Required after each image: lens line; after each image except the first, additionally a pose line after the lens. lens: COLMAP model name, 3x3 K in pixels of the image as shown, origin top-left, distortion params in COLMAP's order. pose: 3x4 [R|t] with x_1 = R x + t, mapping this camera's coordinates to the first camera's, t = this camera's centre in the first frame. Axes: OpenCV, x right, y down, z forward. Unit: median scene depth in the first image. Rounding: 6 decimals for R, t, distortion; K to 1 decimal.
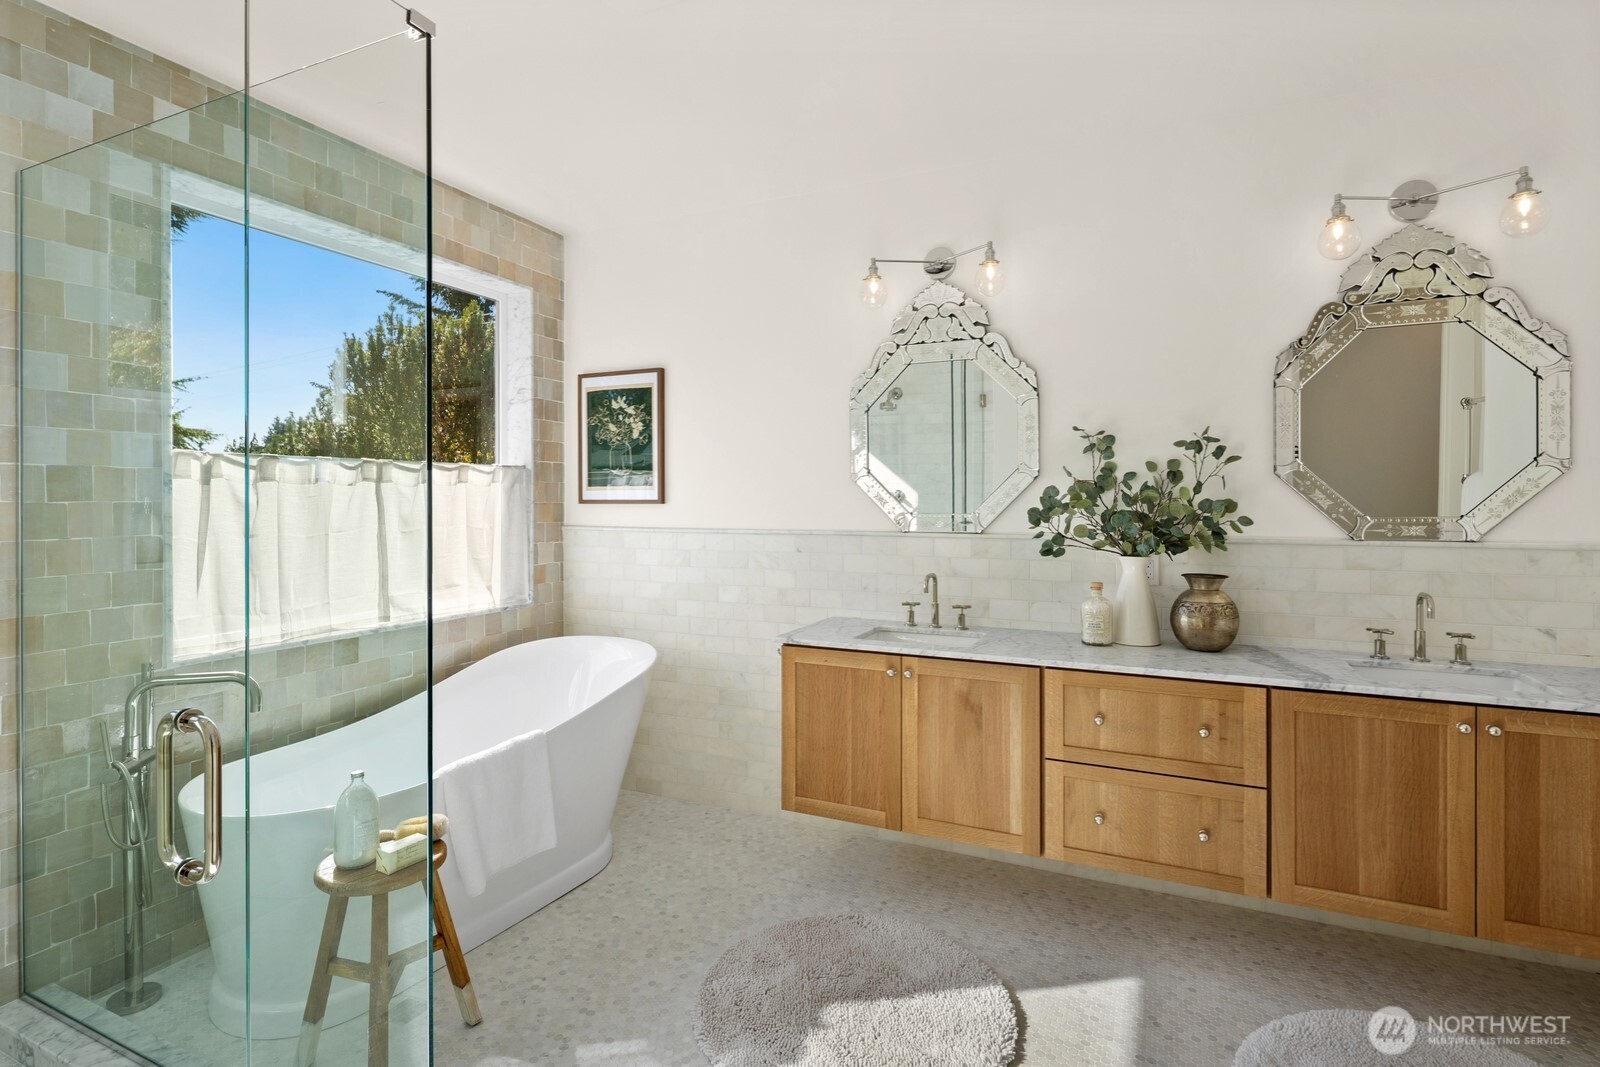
lens RADIAL K [[782.0, 0, 804.9], [0, 782.0, 499.7], [0, 0, 1]] dist [0.001408, -0.000156]
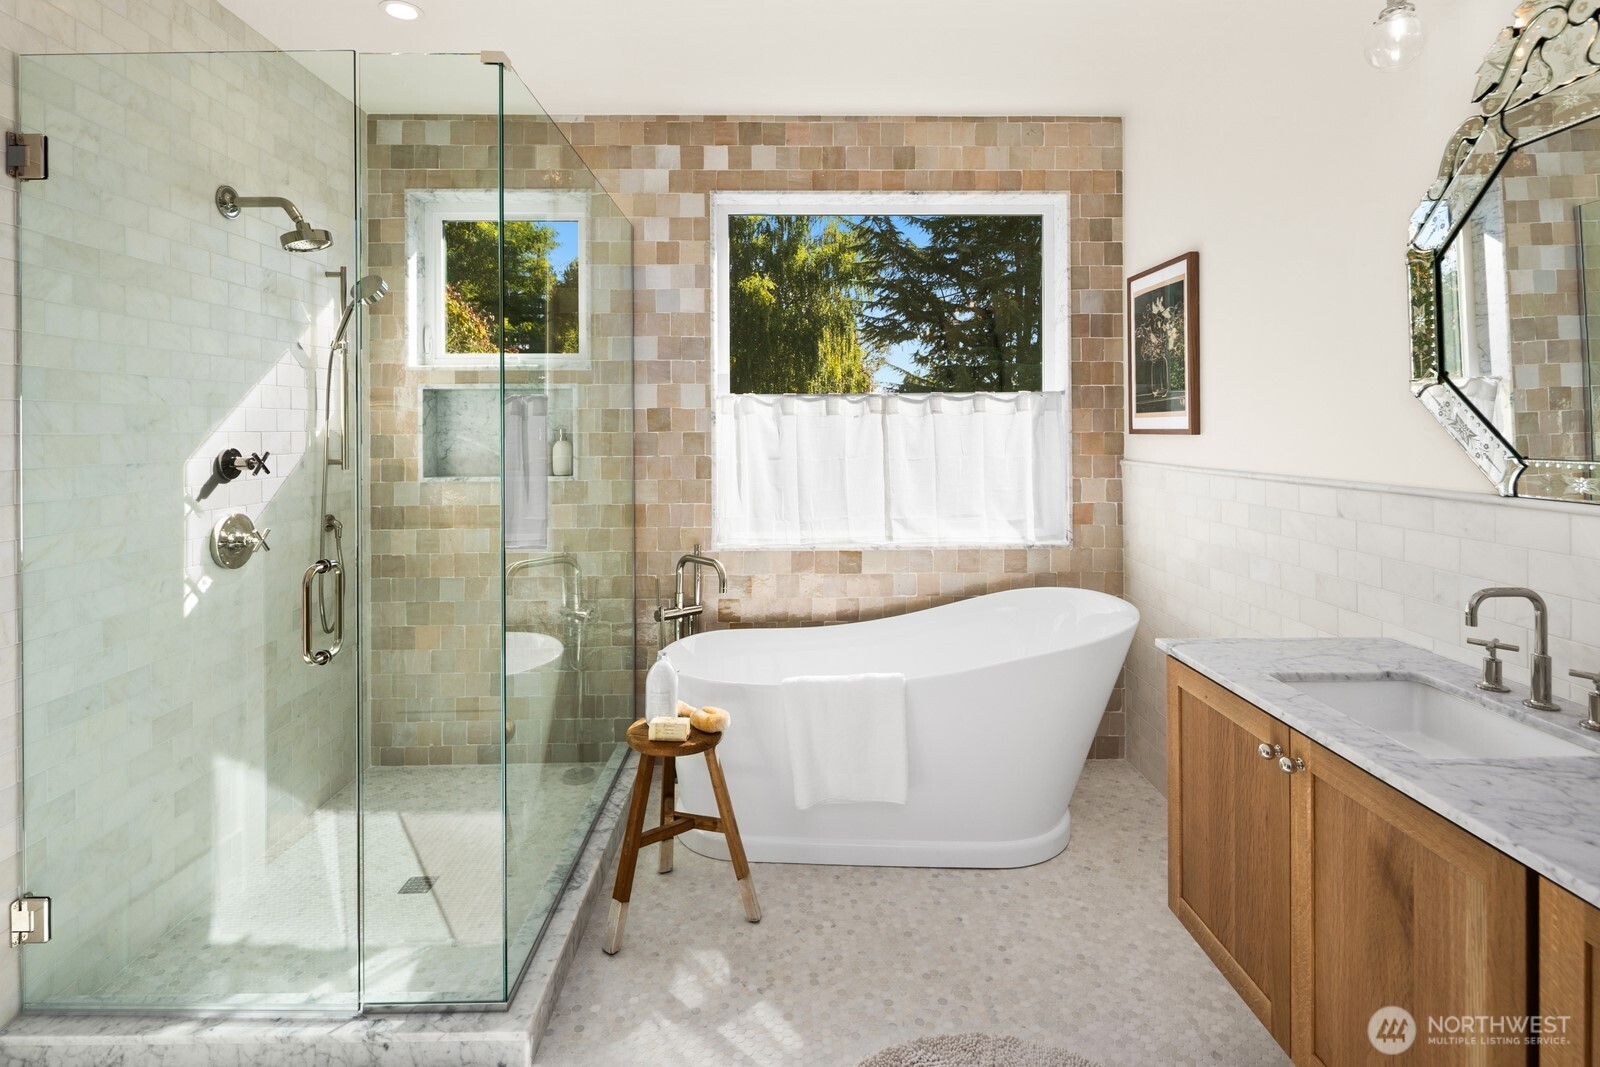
lens RADIAL K [[787.2, 0, 797.7], [0, 787.2, 426.7], [0, 0, 1]] dist [0.001409, -0.000417]
pose [[0.431376, -0.002403, -0.902169, 0.361270], [0.003337, 0.999994, -0.001068, -0.003138], [0.902166, -0.002550, 0.431382, 0.369792]]
